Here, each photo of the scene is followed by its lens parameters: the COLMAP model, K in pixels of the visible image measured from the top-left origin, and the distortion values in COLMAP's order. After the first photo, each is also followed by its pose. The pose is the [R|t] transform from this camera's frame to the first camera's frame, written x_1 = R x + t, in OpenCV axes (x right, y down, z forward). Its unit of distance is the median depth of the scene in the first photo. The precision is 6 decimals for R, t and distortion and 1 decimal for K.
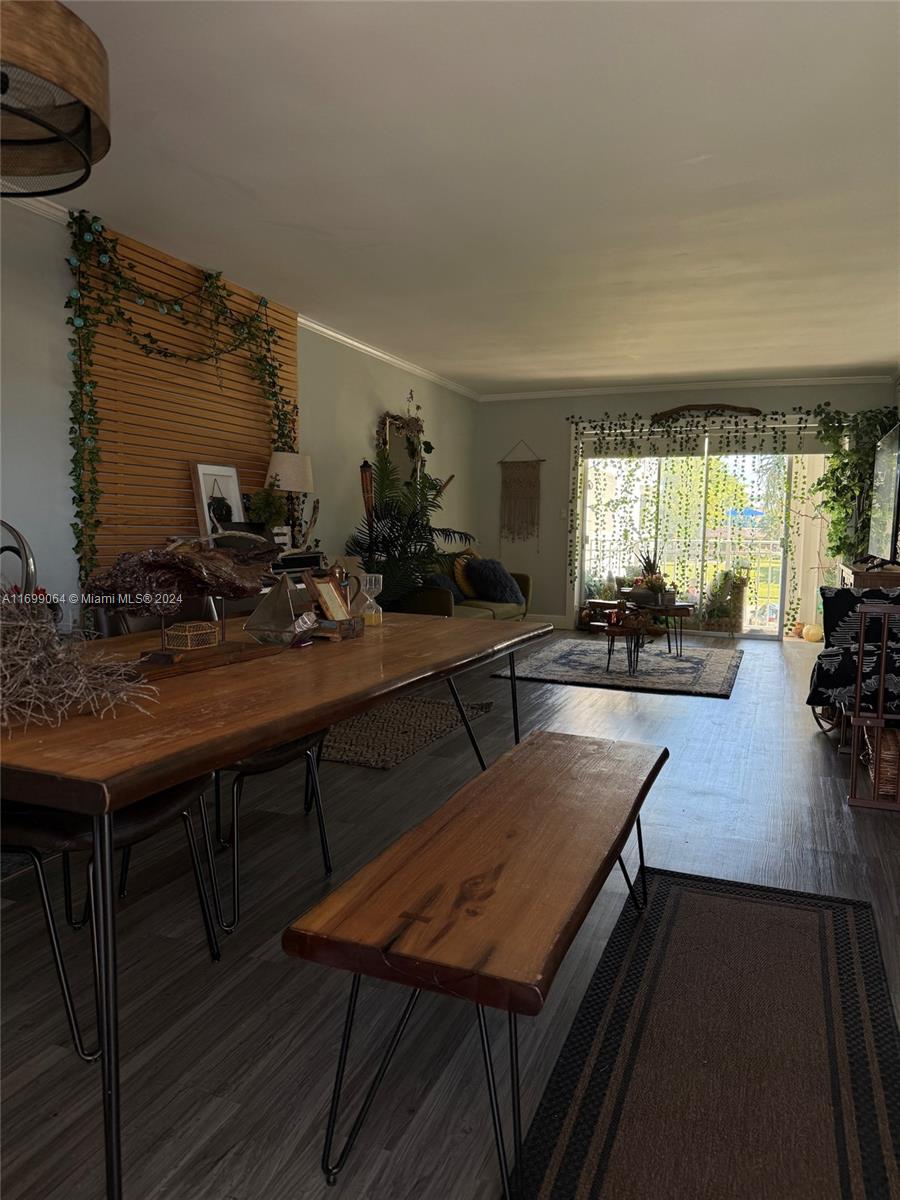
lens RADIAL K [[845.4, 0, 450.4], [0, 845.4, 608.6], [0, 0, 1]] dist [0.090321, -0.124357]
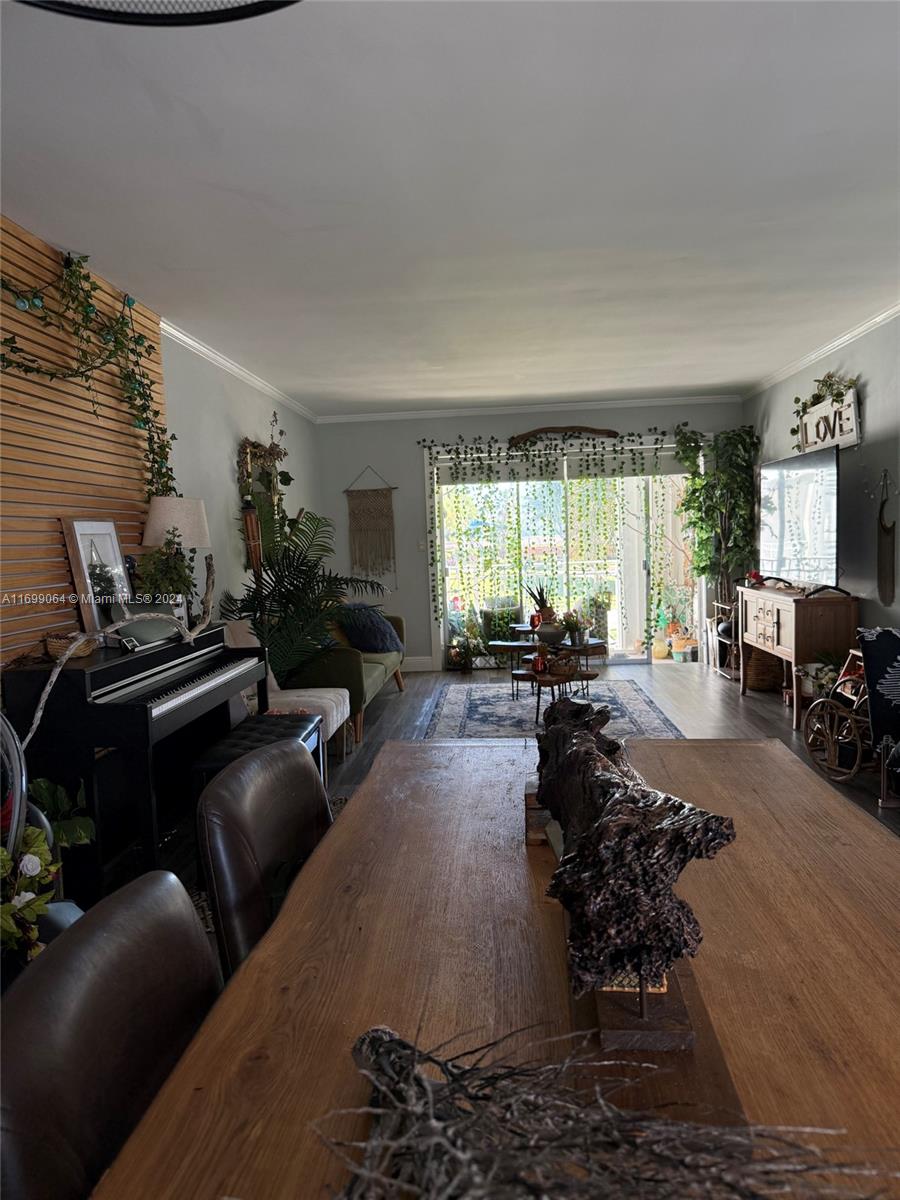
lens RADIAL K [[845.4, 0, 446.3], [0, 845.4, 612.3], [0, 0, 1]] dist [0.090321, -0.124357]
pose [[0.957646, -0.072887, 0.278570, -0.220695], [0.077672, 0.996960, -0.006163, -0.069469], [-0.277274, 0.027539, 0.960396, 0.245057]]
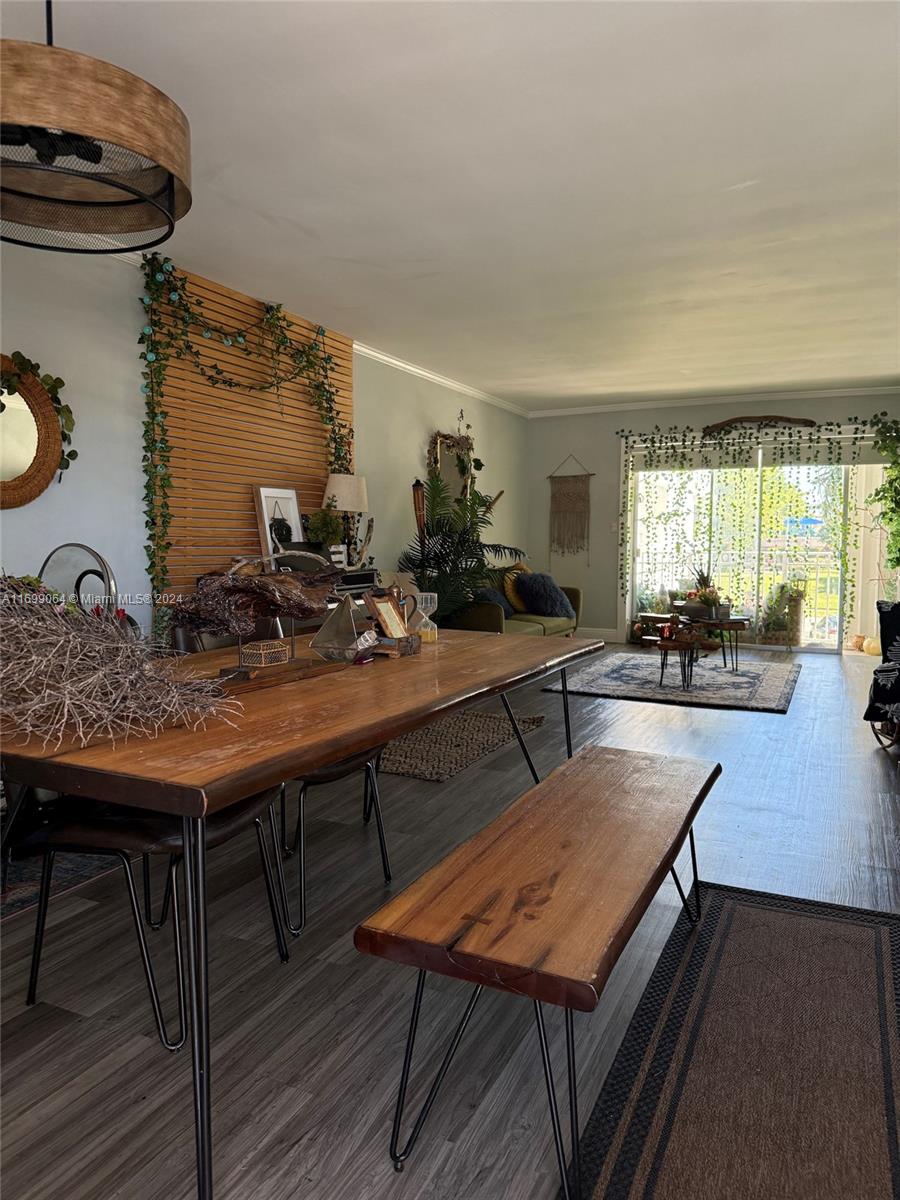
lens RADIAL K [[845.4, 0, 441.0], [0, 845.4, 601.9], [0, 0, 1]] dist [0.090321, -0.124357]
pose [[0.997565, -0.006080, -0.069473, -0.002608], [0.004474, 0.999720, -0.023241, -0.003451], [0.069595, 0.022873, 0.997313, -0.024411]]
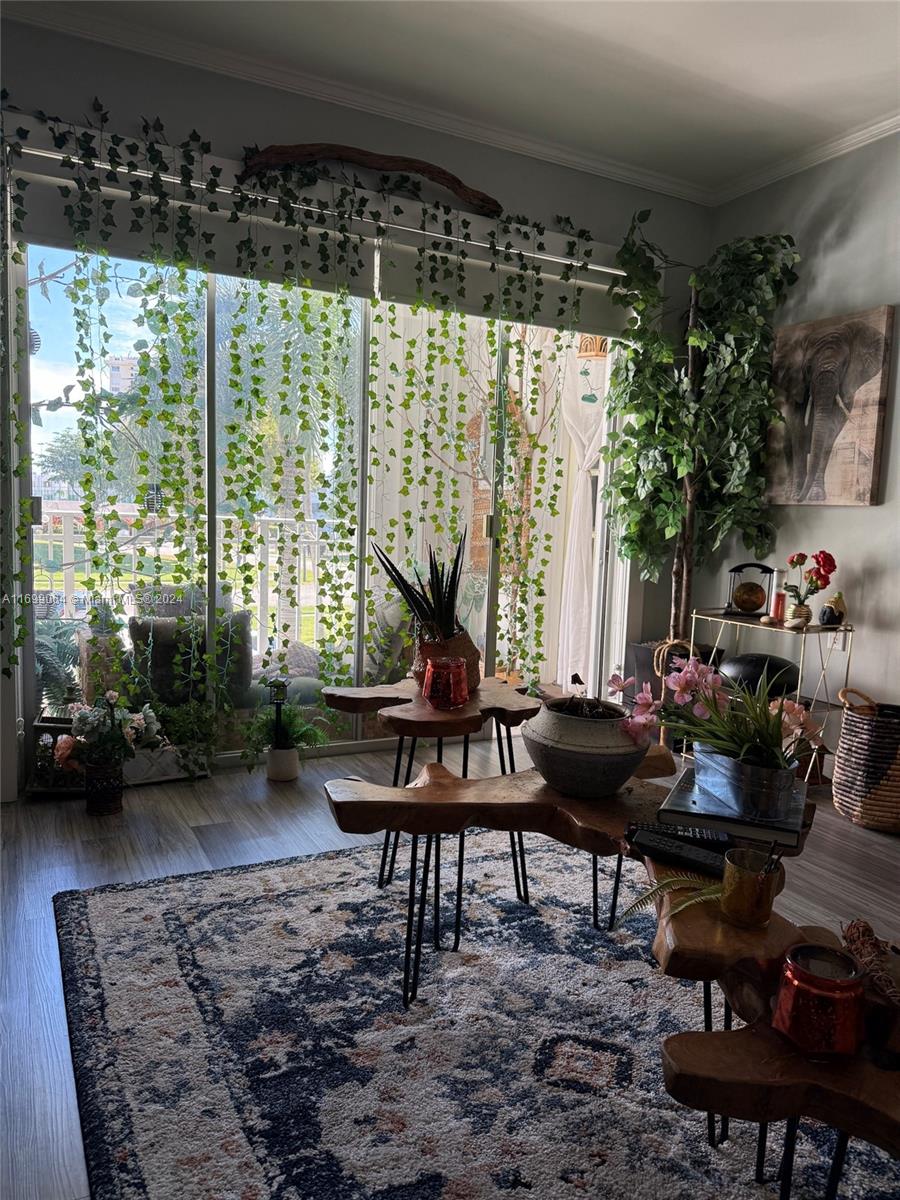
lens RADIAL K [[845.4, 0, 439.9], [0, 845.4, 602.8], [0, 0, 1]] dist [0.090321, -0.124357]
pose [[0.668582, -0.066468, 0.740662, 0.047141], [0.043851, 0.997788, 0.049958, -0.122242], [-0.742345, -0.000922, 0.670018, 1.468820]]
